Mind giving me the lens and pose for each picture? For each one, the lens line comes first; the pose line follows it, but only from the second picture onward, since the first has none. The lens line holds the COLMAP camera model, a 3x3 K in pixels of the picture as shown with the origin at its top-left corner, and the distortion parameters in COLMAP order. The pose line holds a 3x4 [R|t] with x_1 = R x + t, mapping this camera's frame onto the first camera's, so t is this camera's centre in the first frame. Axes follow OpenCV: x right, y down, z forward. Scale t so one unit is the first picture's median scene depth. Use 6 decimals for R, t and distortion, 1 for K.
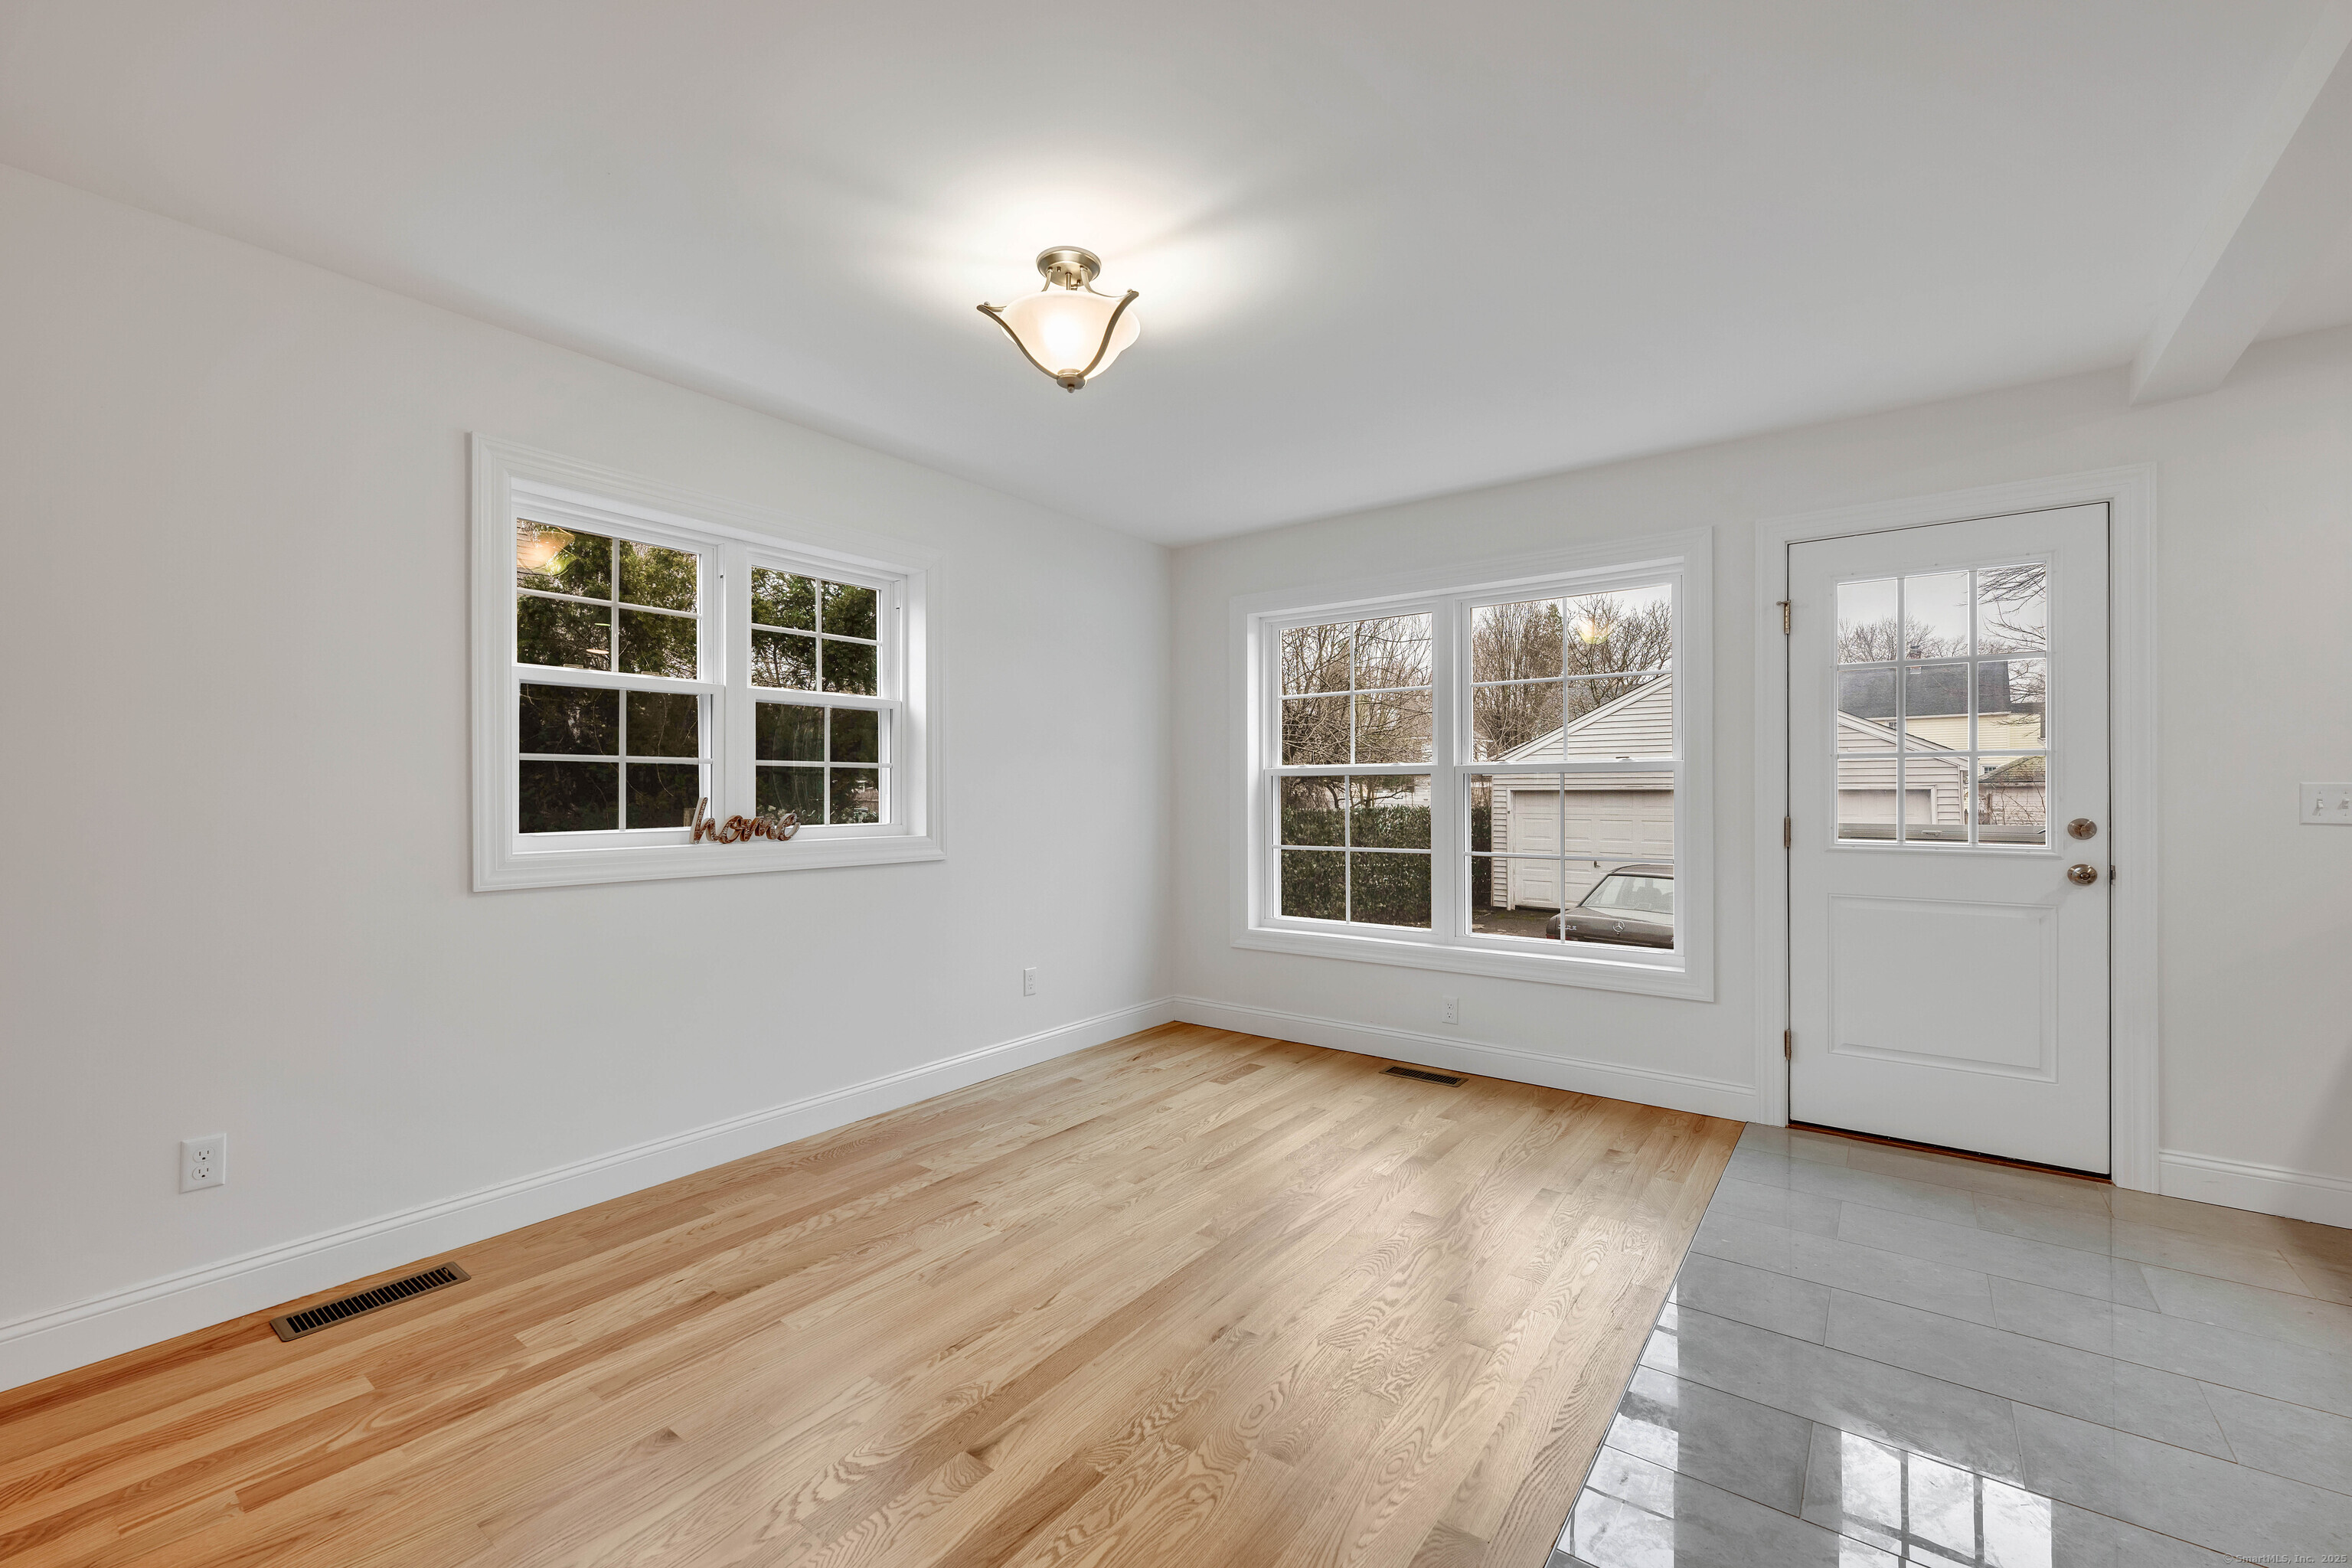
lens RADIAL K [[964.1, 0, 1176.0], [0, 964.1, 784.0], [0, 0, 1]] dist [0.000894, 0.000104]
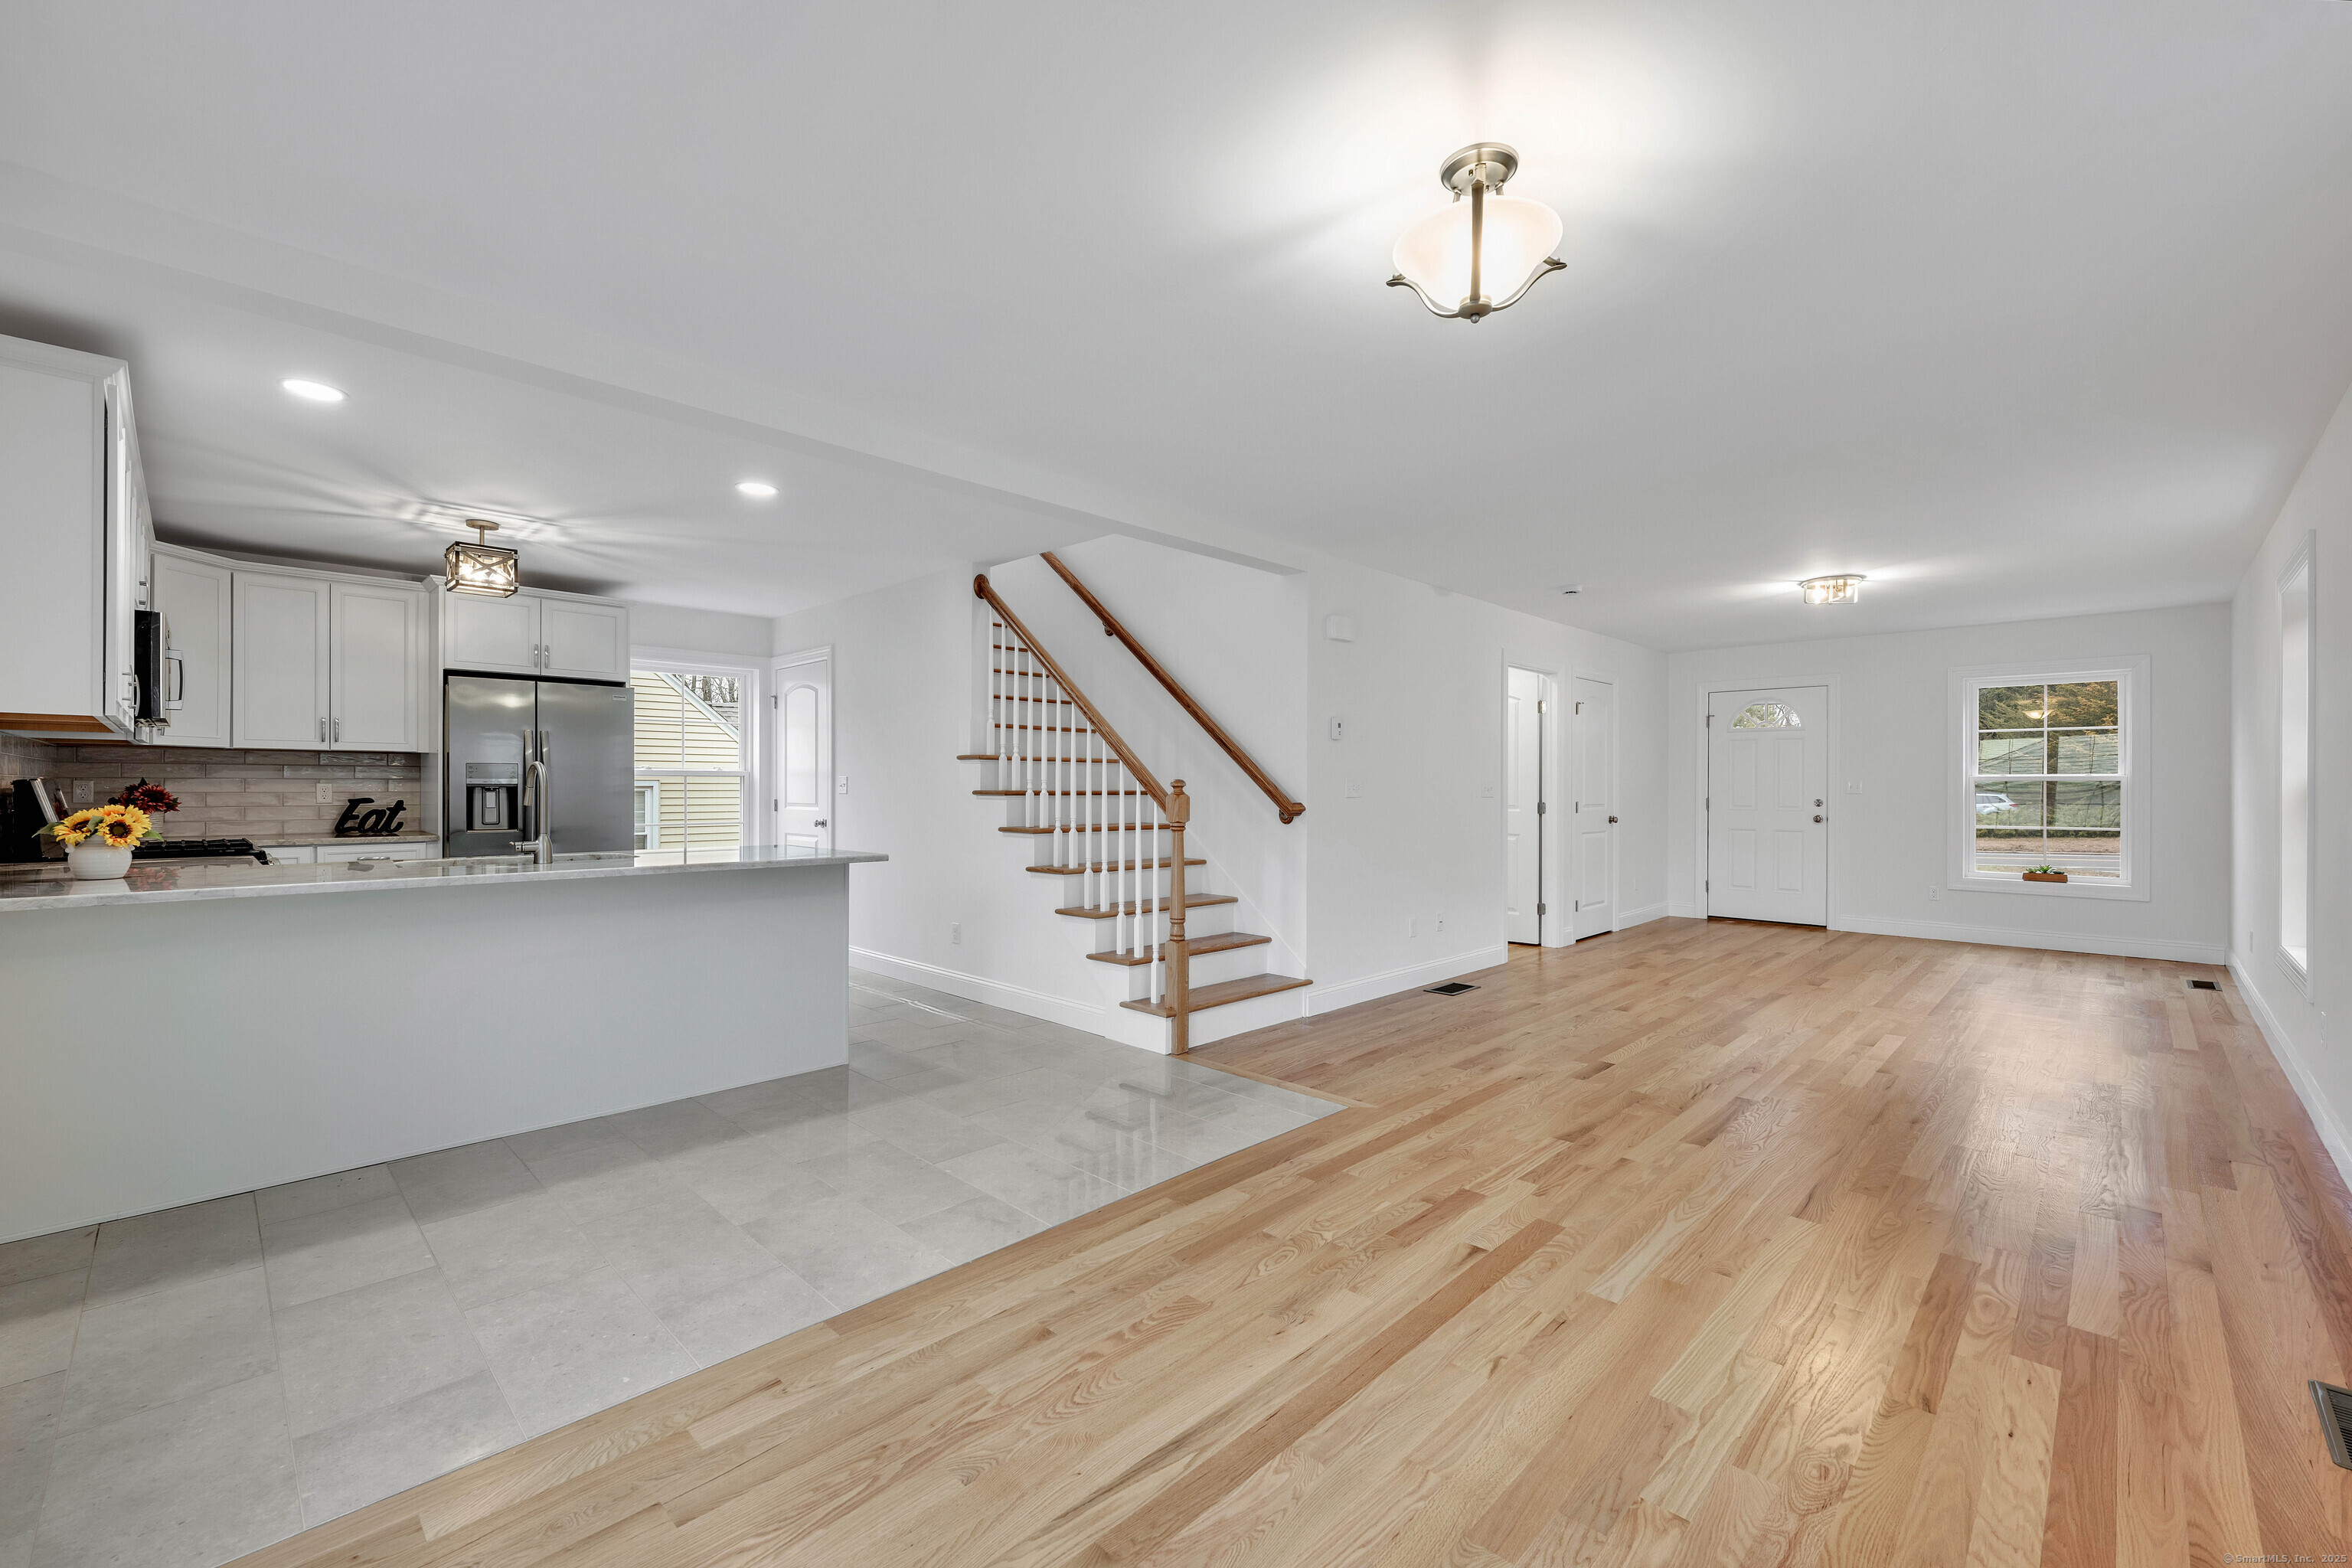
lens RADIAL K [[964.1, 0, 1176.0], [0, 964.1, 784.0], [0, 0, 1]] dist [0.000894, 0.000104]
pose [[-0.990950, 0.000427, 0.134228, 0.038535], [-0.001588, 0.999888, -0.014908, 0.013862], [-0.134219, -0.014986, -0.990838, 1.872738]]
